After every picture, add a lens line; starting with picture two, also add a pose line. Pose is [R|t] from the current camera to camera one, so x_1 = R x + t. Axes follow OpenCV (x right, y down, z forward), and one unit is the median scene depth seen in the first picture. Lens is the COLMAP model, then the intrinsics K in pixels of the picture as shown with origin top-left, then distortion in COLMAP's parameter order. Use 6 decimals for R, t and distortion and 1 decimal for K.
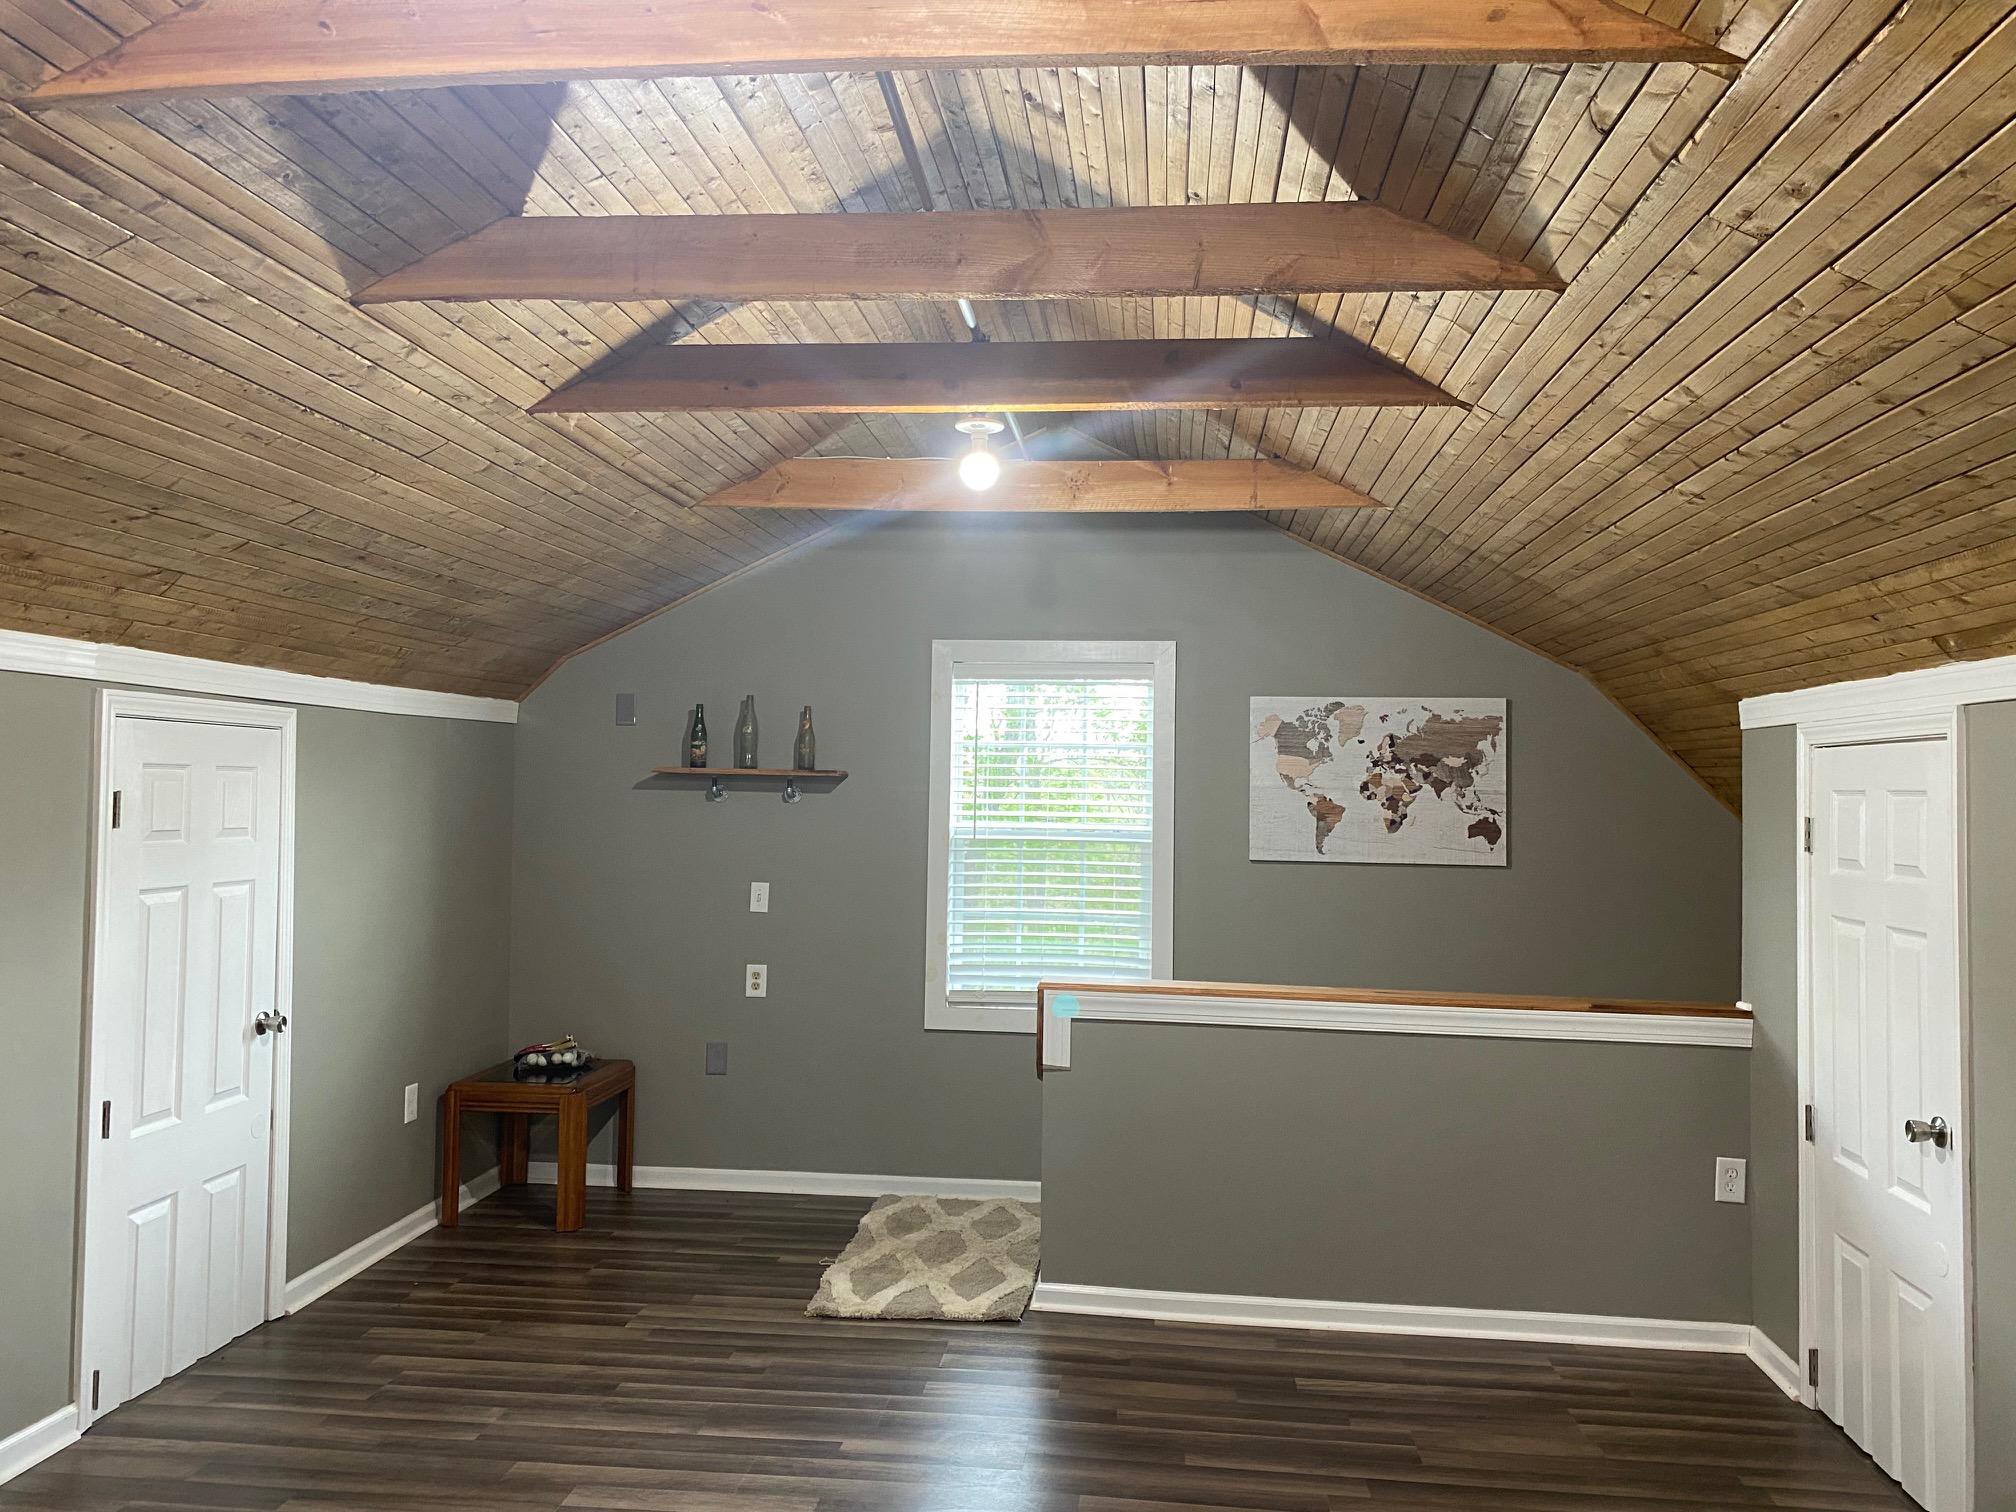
lens RADIAL K [[1558.7, 0, 1010.5], [0, 1558.7, 742.0], [0, 0, 1]] dist [0.048717, -0.001802]
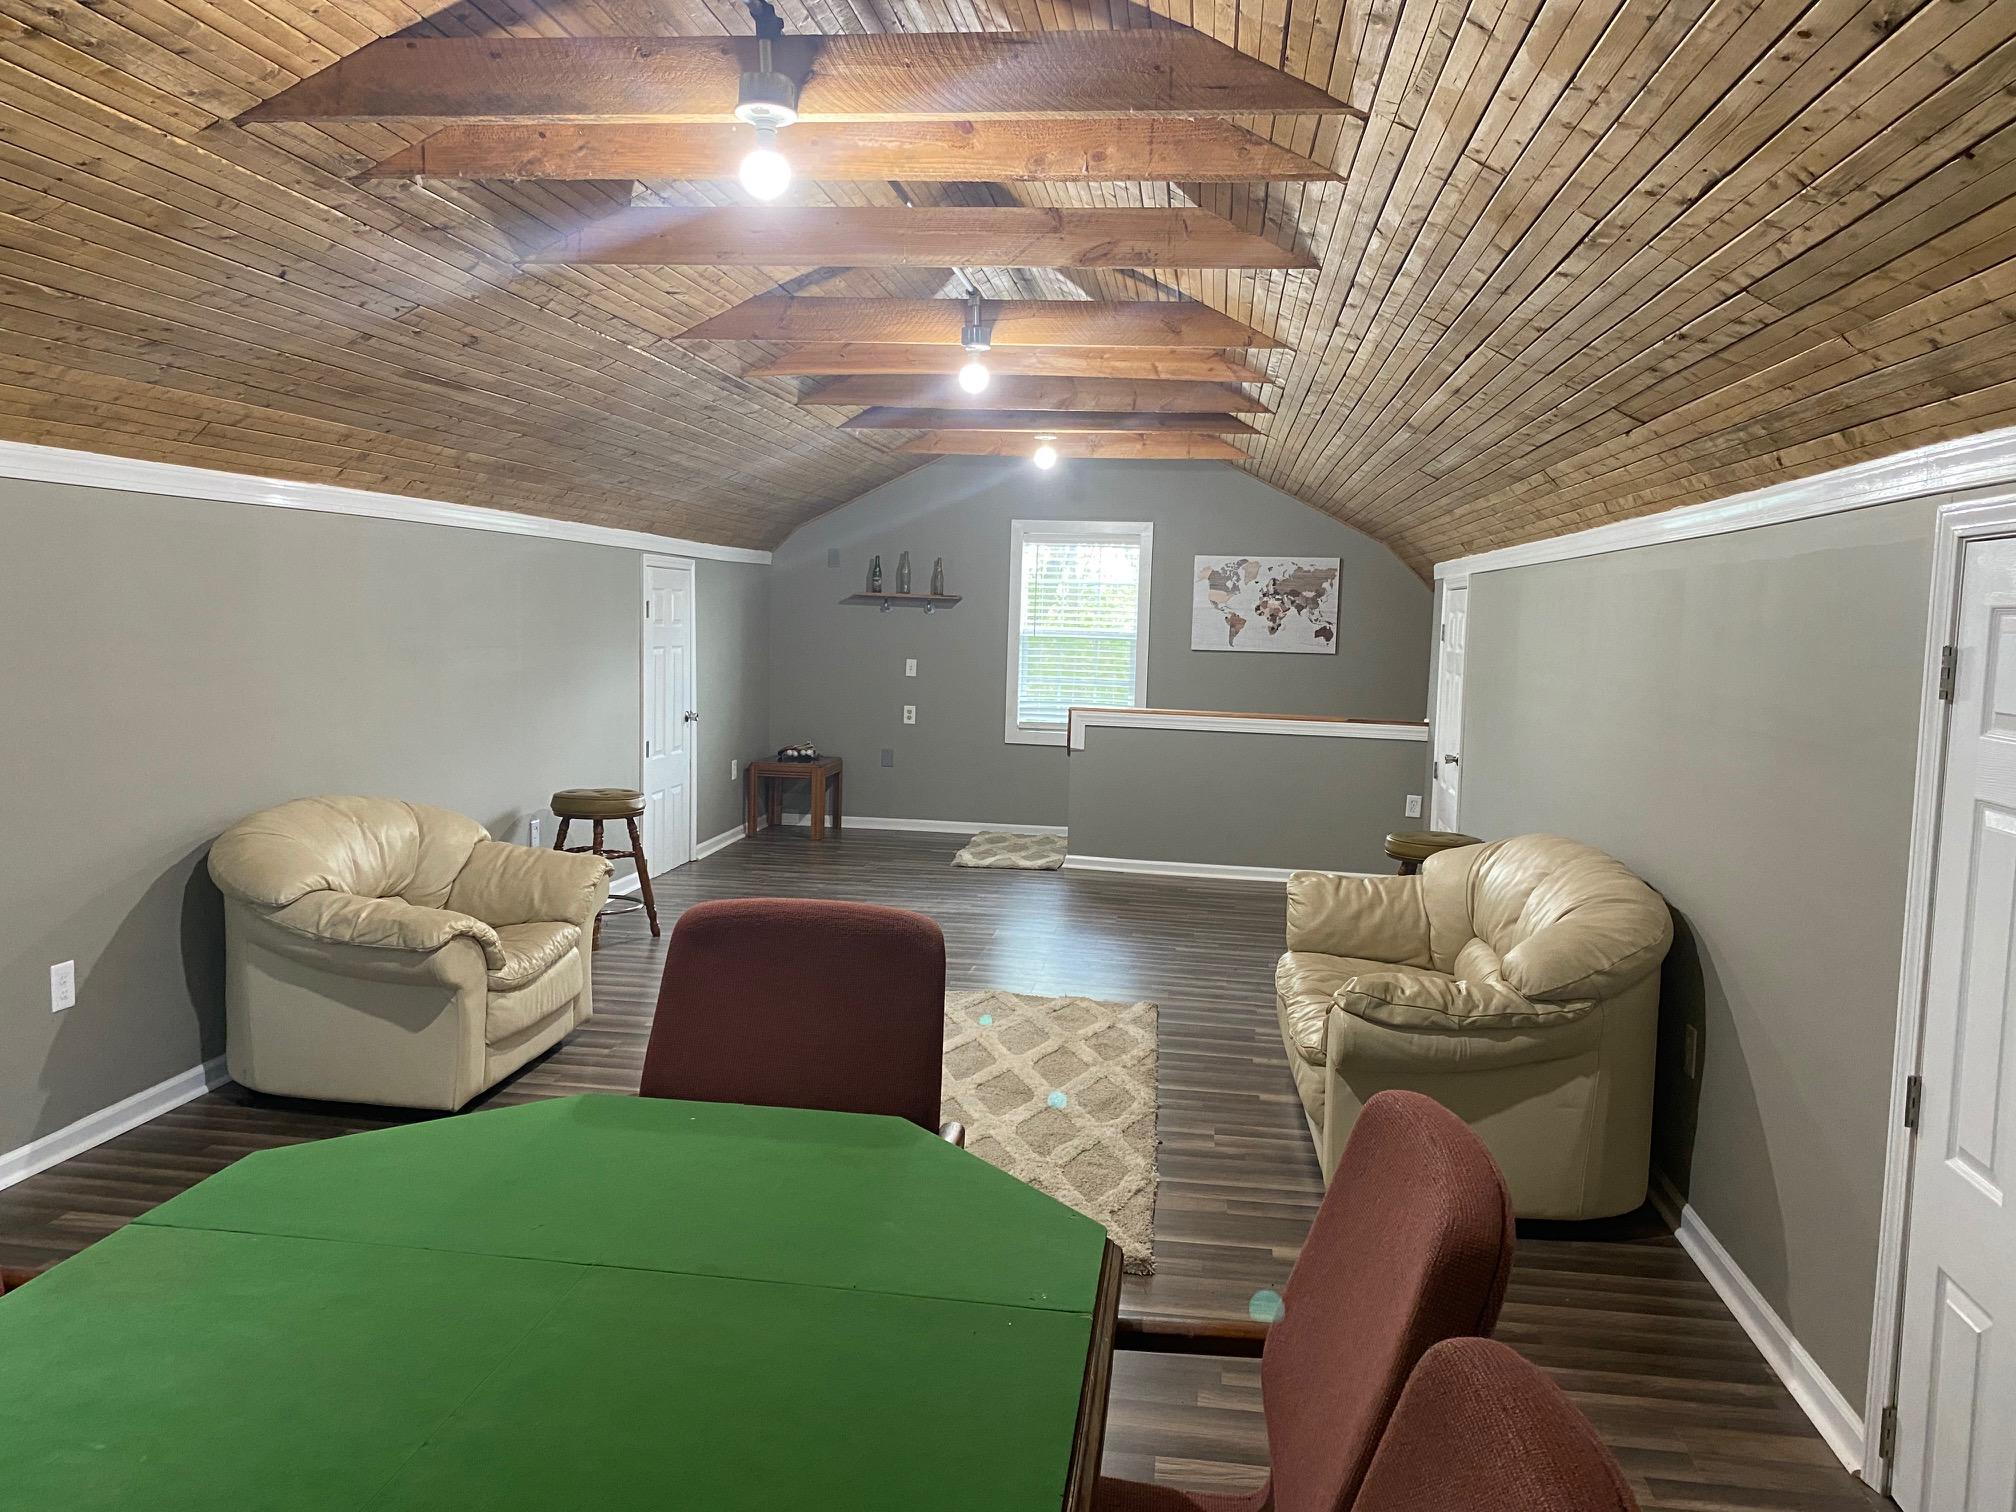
lens RADIAL K [[1558.7, 0, 991.9], [0, 1558.7, 758.3], [0, 0, 1]] dist [0.048717, -0.001802]
pose [[0.999232, 0.016351, -0.035597, -0.006607], [-0.011879, 0.992411, 0.122391, -0.015147], [0.037328, -0.121875, 0.991843, -0.774645]]
